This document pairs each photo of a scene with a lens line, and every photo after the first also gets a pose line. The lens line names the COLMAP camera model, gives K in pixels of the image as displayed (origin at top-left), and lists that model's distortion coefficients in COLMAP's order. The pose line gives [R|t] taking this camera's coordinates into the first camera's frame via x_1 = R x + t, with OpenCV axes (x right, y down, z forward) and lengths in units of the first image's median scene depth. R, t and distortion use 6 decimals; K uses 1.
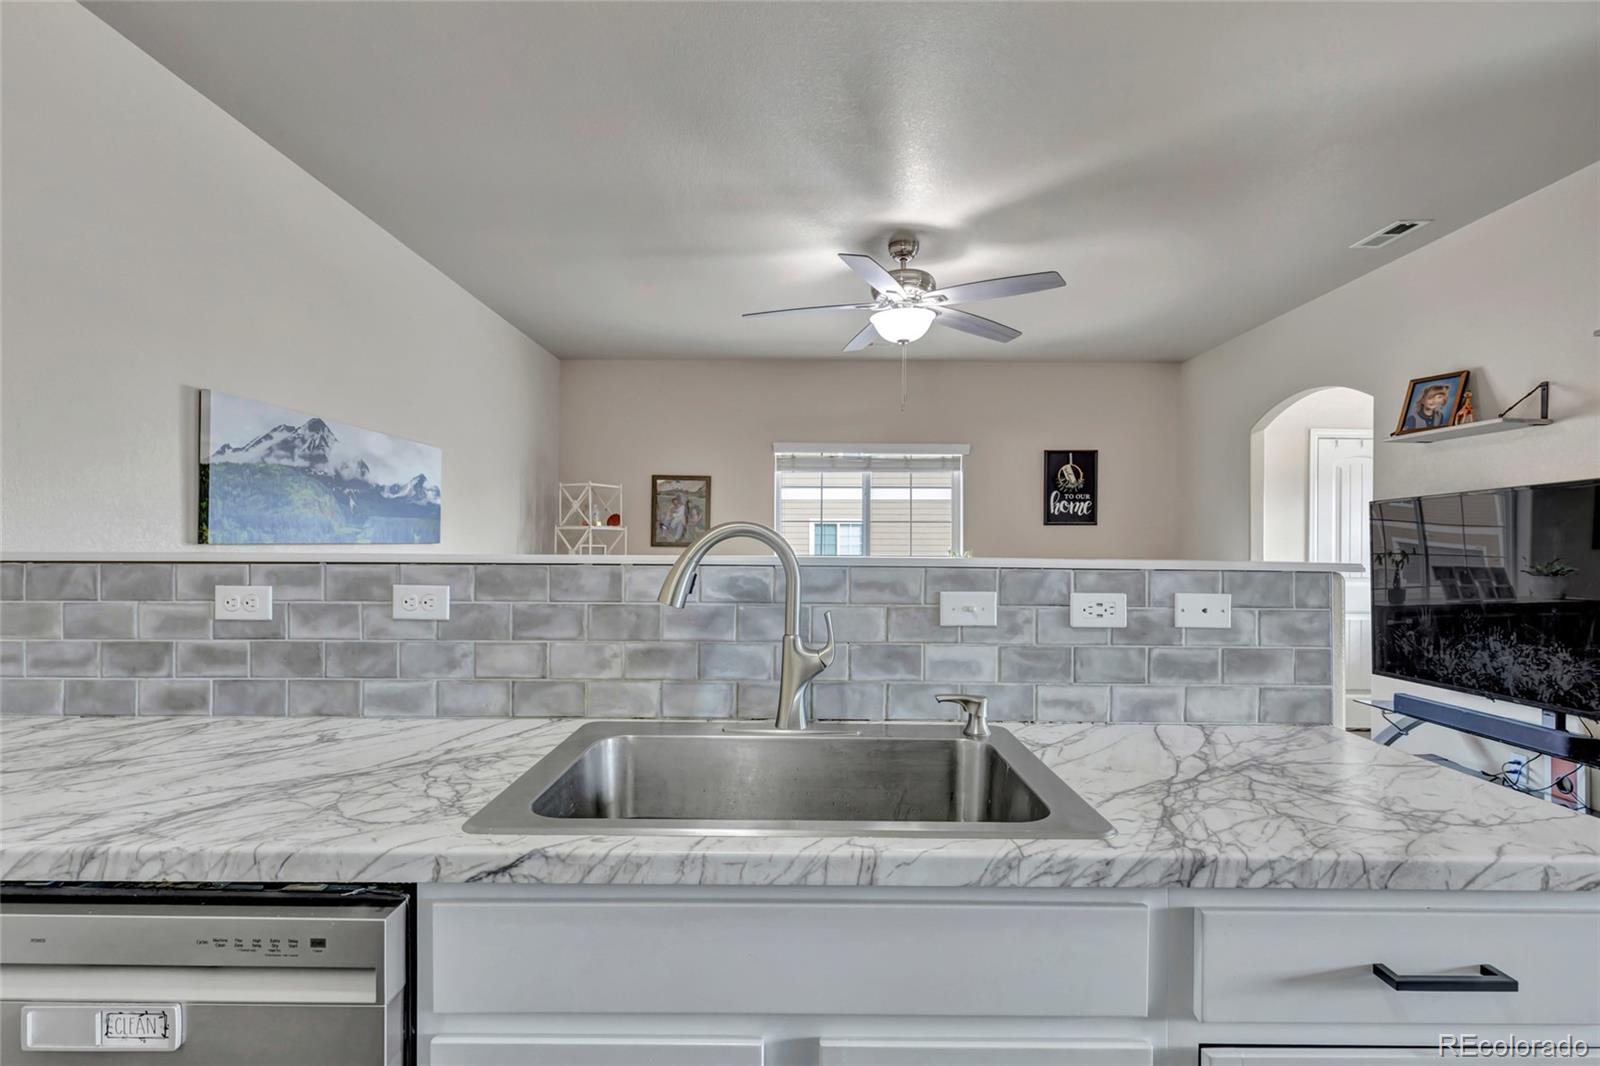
lens RADIAL K [[736.1, 0, 801.1], [0, 736.1, 541.0], [0, 0, 1]] dist [0.005007, -0.001369]
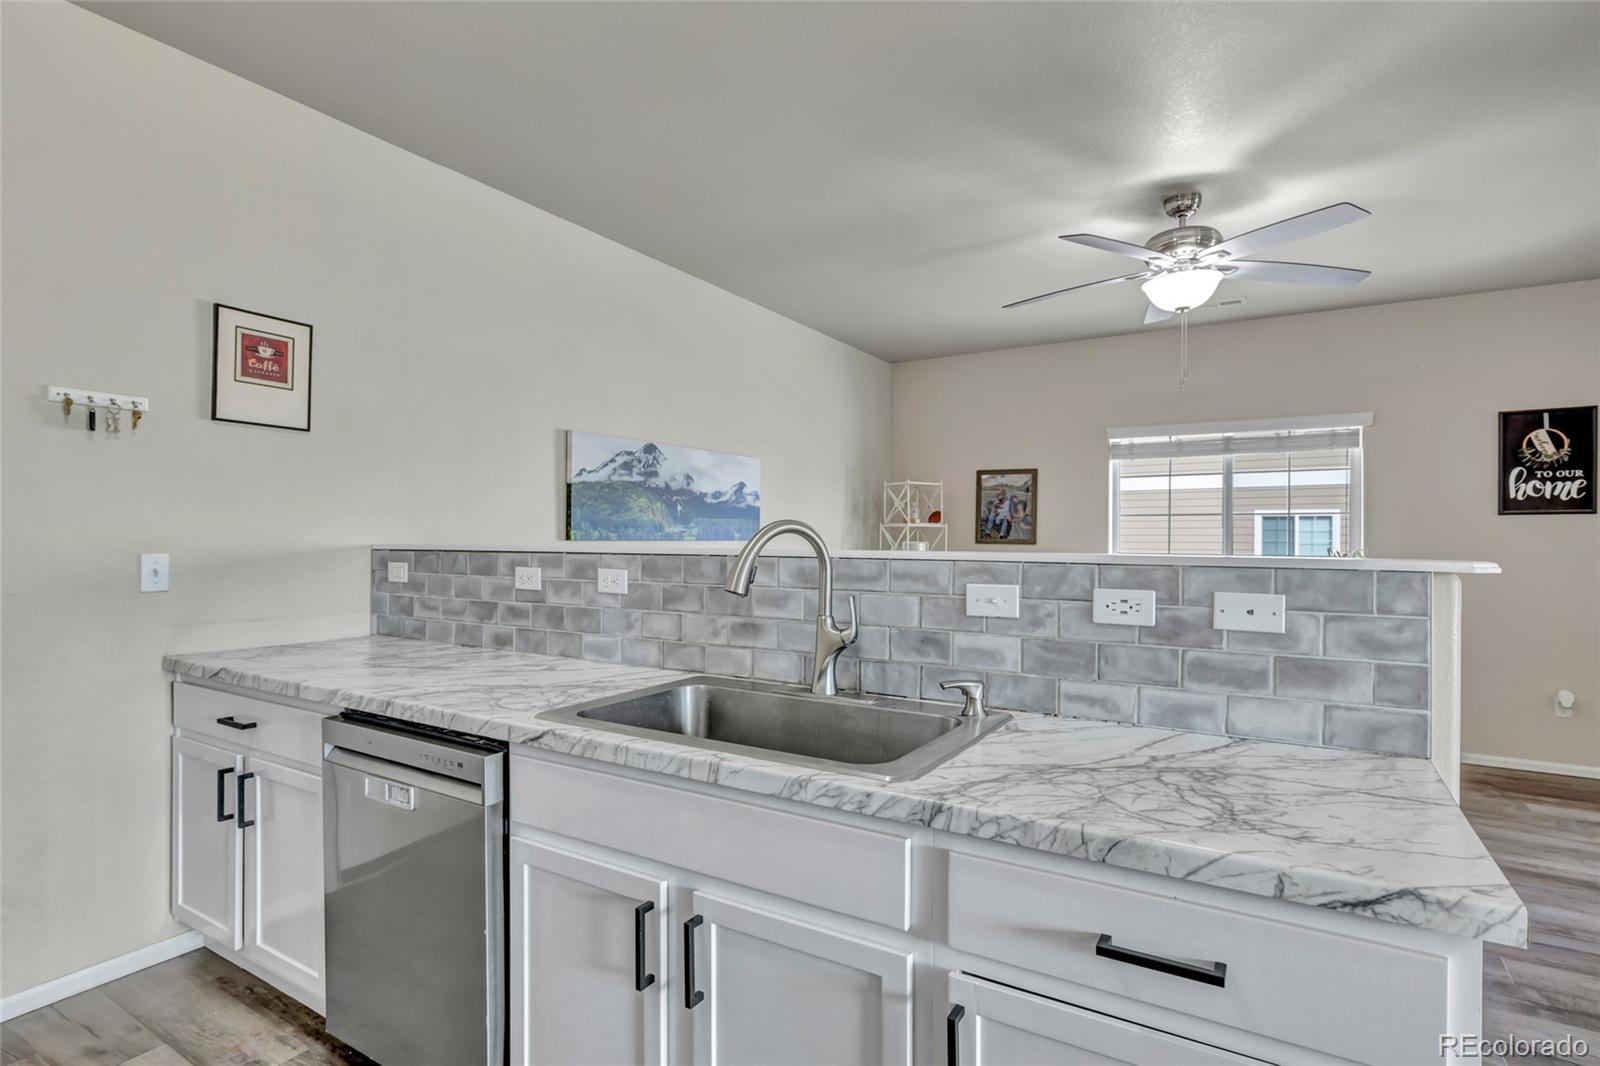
lens RADIAL K [[799.3, 0, 797.4], [0, 799.3, 536.4], [0, 0, 1]] dist [-0.006661, -0.000155]
pose [[0.853744, -0.003478, -0.520681, 0.581366], [0.002068, 0.999992, -0.003288, 0.003962], [0.520689, 0.001731, 0.853745, -0.117616]]
